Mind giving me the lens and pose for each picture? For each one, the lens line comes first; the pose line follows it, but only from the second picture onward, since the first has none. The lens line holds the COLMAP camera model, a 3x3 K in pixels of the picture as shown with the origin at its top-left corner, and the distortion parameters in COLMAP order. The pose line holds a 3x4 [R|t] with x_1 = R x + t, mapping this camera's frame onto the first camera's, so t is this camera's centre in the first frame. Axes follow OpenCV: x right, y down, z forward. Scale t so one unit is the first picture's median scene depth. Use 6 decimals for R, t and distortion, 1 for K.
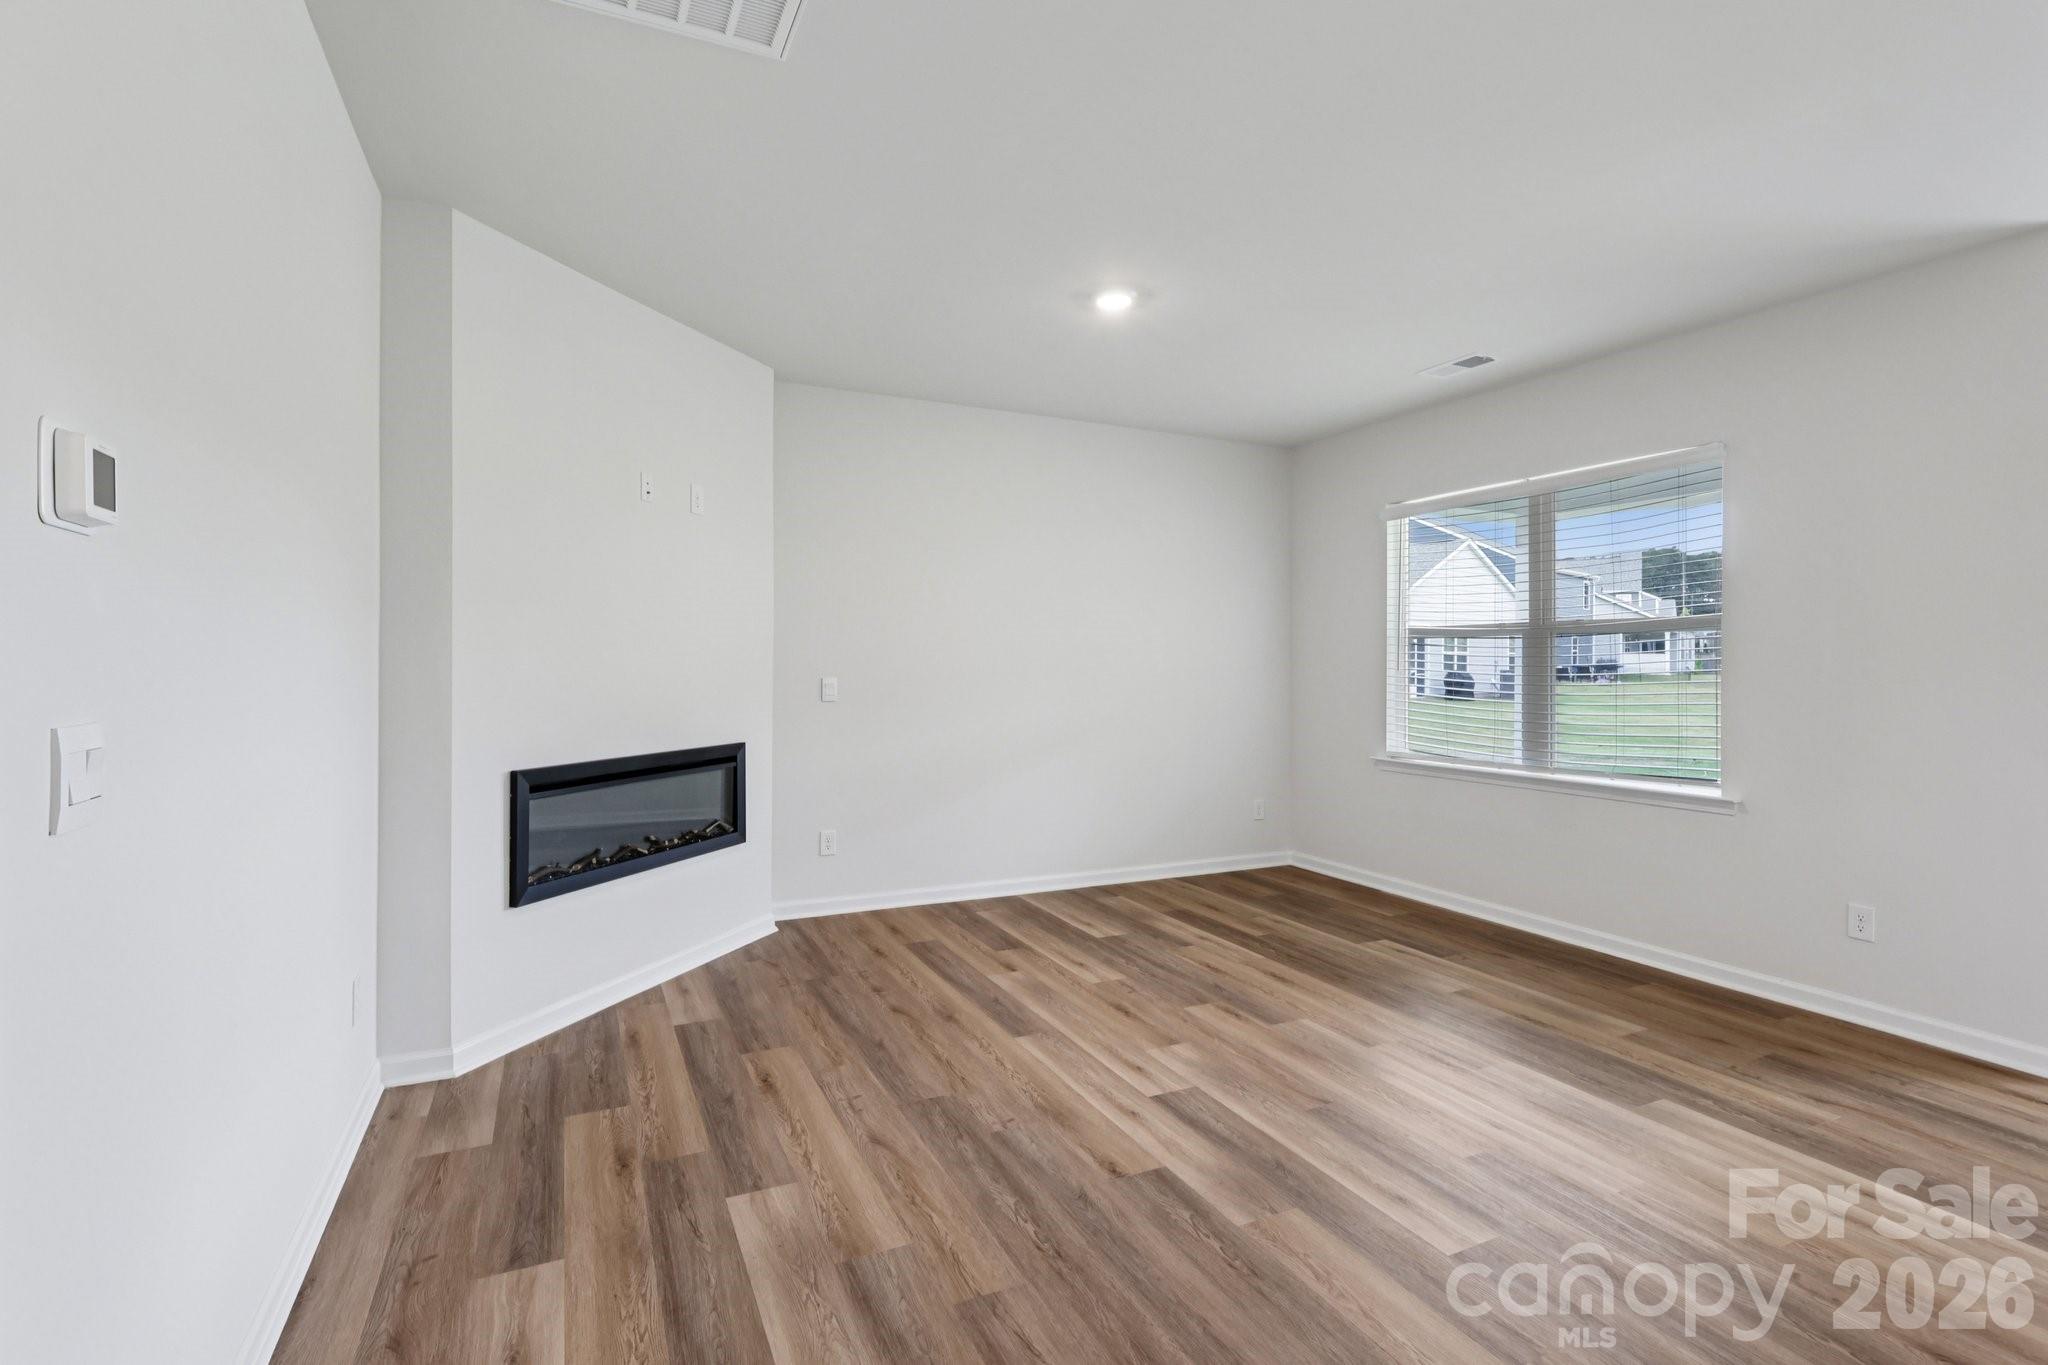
lens RADIAL K [[958.4, 0, 1024.8], [0, 958.4, 665.1], [0, 0, 1]] dist [-0.001220, 0.000245]
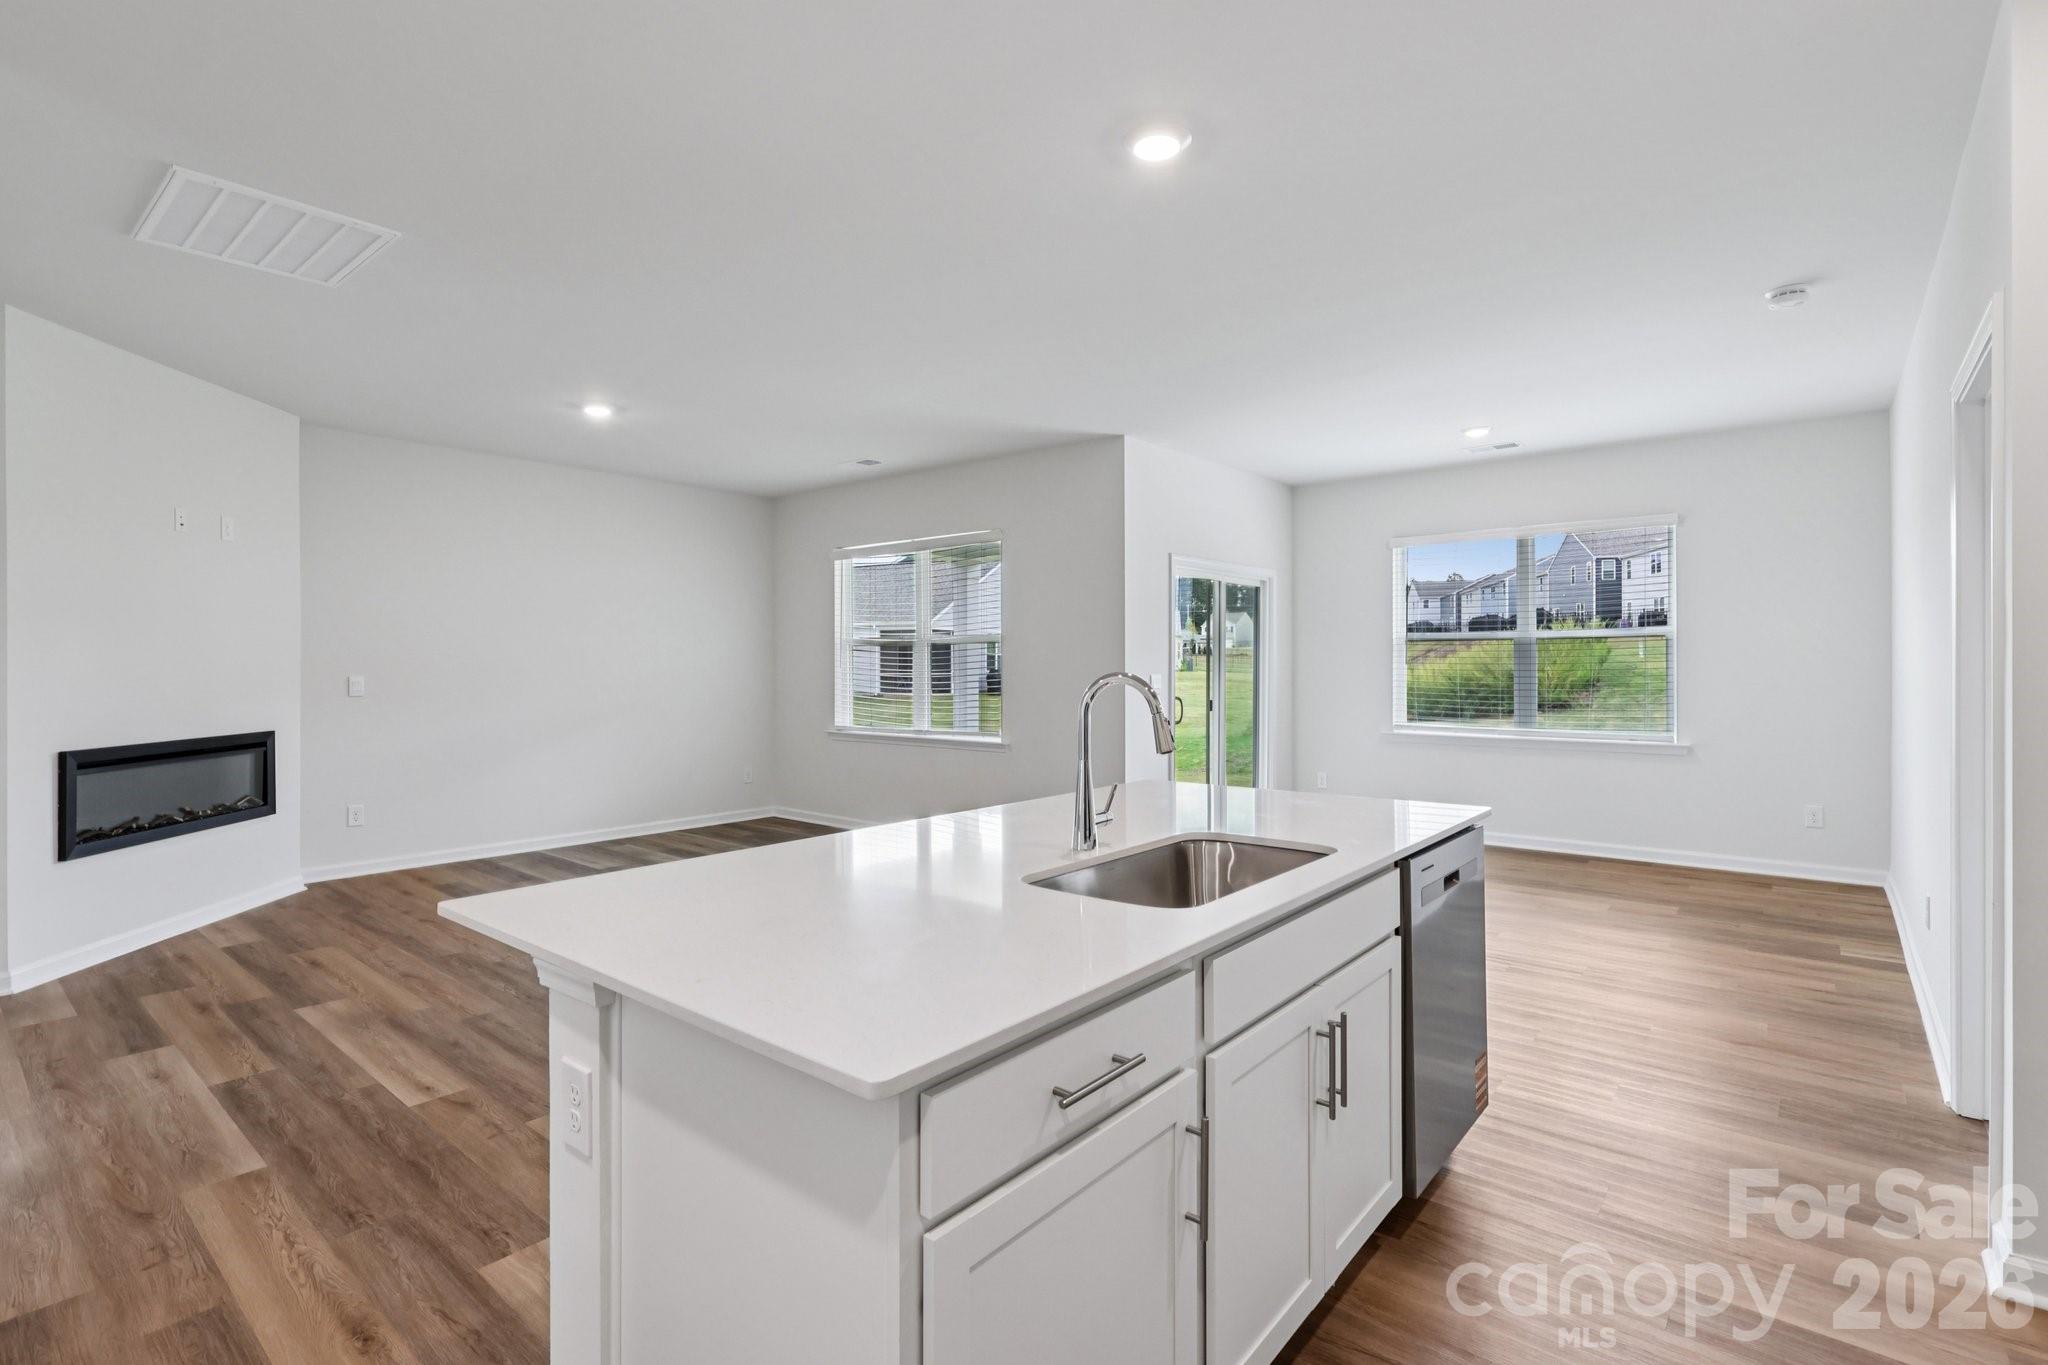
lens RADIAL K [[958.4, 0, 1024.8], [0, 958.4, 665.1], [0, 0, 1]] dist [-0.001220, 0.000245]
pose [[0.910545, -0.005262, 0.413377, 0.077913], [0.005129, 0.999986, 0.001432, 0.001742], [-0.413379, 0.000816, 0.910559, -0.549599]]
